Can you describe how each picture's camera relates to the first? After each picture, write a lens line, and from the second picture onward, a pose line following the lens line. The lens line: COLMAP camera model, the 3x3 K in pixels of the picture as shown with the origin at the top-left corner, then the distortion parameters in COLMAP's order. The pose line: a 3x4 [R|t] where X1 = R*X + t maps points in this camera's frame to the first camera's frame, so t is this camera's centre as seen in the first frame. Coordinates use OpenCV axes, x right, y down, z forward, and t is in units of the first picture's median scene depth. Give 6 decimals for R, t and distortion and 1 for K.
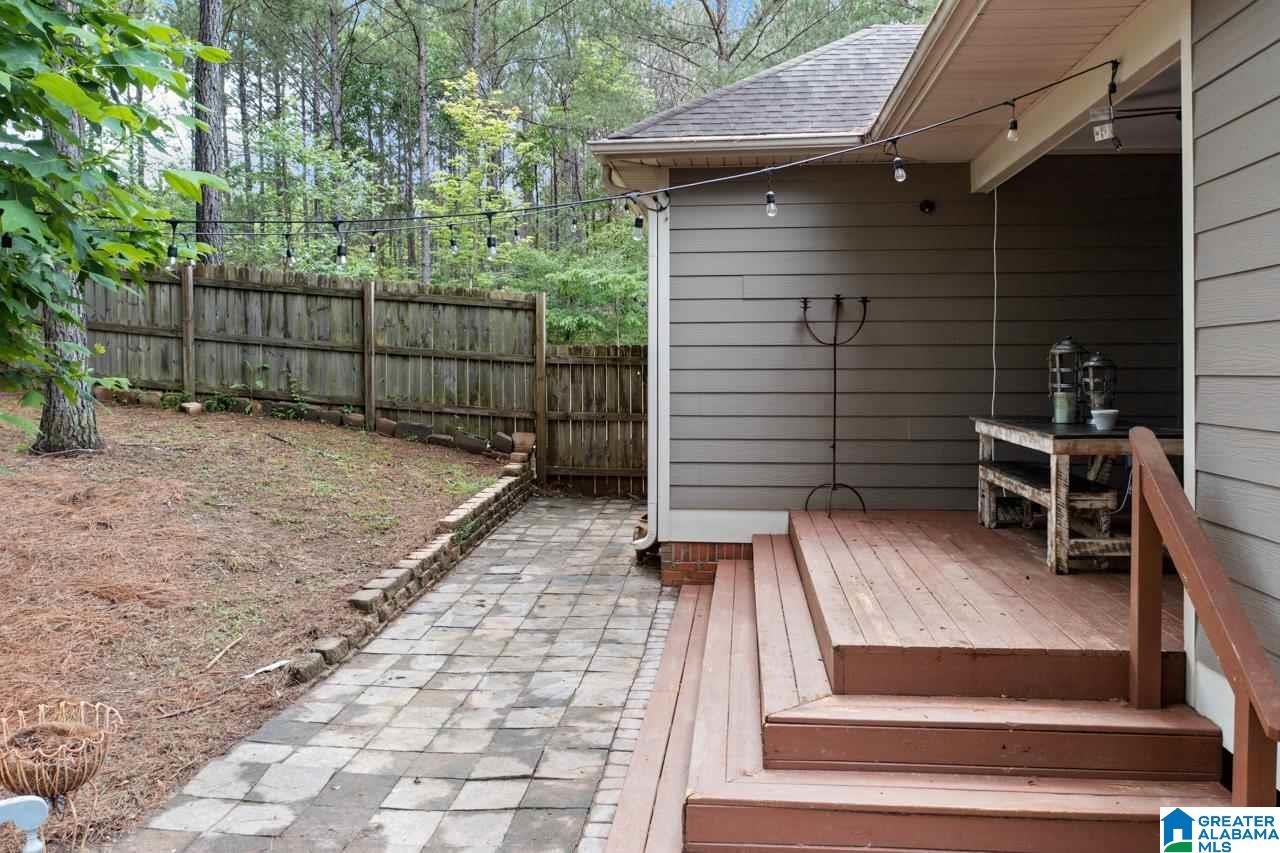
lens RADIAL K [[1015.3, 0, 643.0], [0, 1015.3, 388.0], [0, 0, 1]] dist [-0.023368, -0.006395]
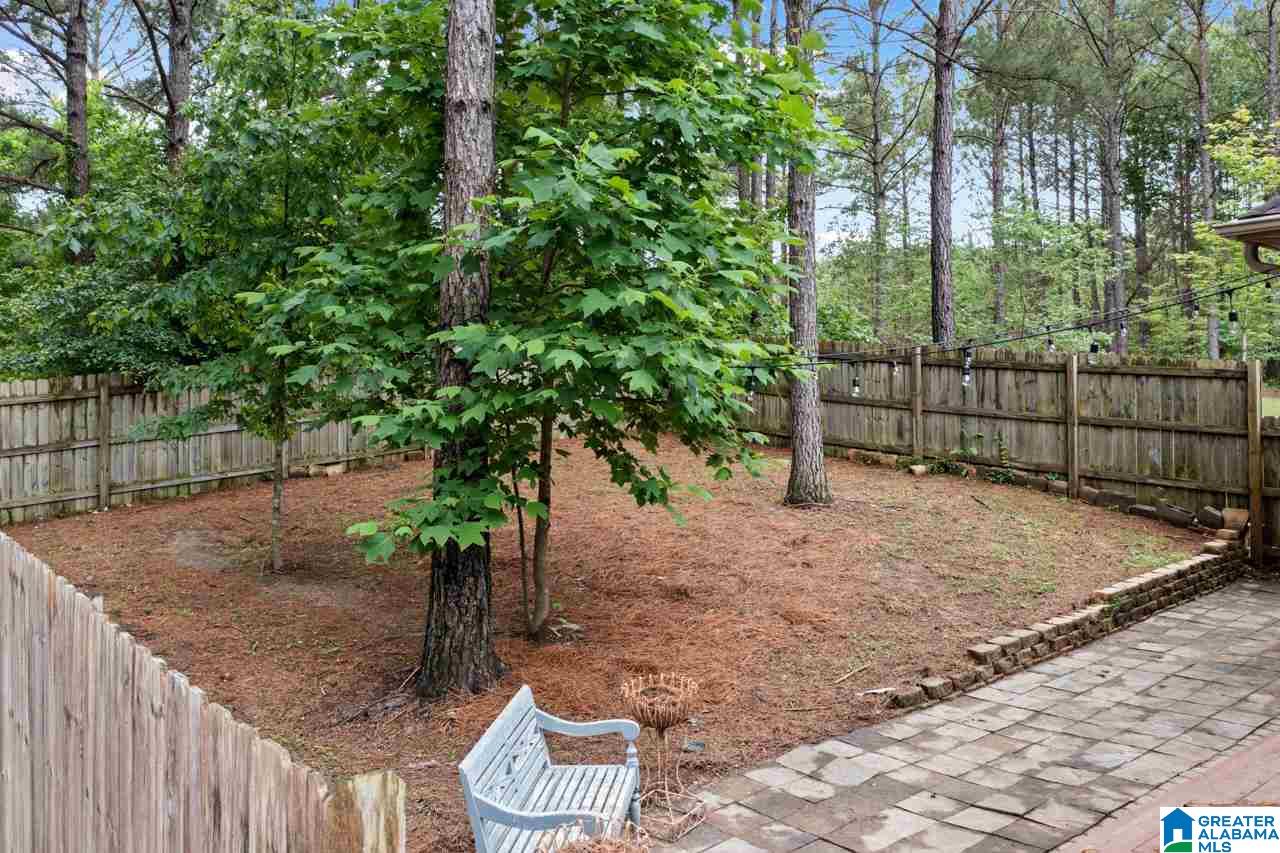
lens RADIAL K [[1015.3, 0, 638.7], [0, 1015.3, 422.1], [0, 0, 1]] dist [-0.023368, -0.006395]
pose [[0.712338, 0.002558, -0.701832, 0.186156], [-0.012294, 0.999885, -0.008833, -0.027641], [0.701729, 0.014920, 0.712288, -0.073272]]
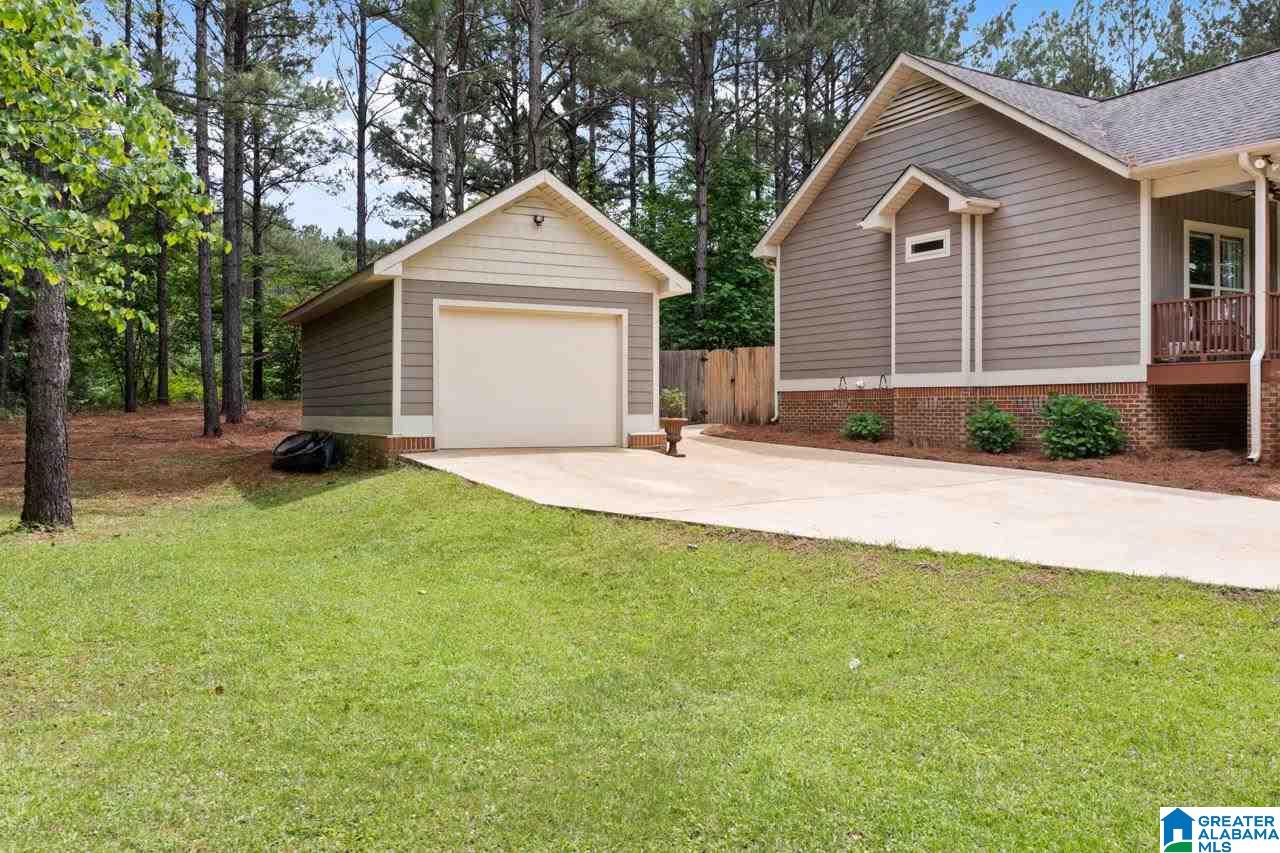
lens RADIAL K [[1015.3, 0, 640.8], [0, 1015.3, 421.9], [0, 0, 1]] dist [-0.023368, -0.006395]
pose [[0.578077, 0.010200, -0.815919, 5.302402], [-0.009919, 0.999936, 0.005473, 0.596963], [0.815922, 0.004929, 0.578141, -4.295511]]
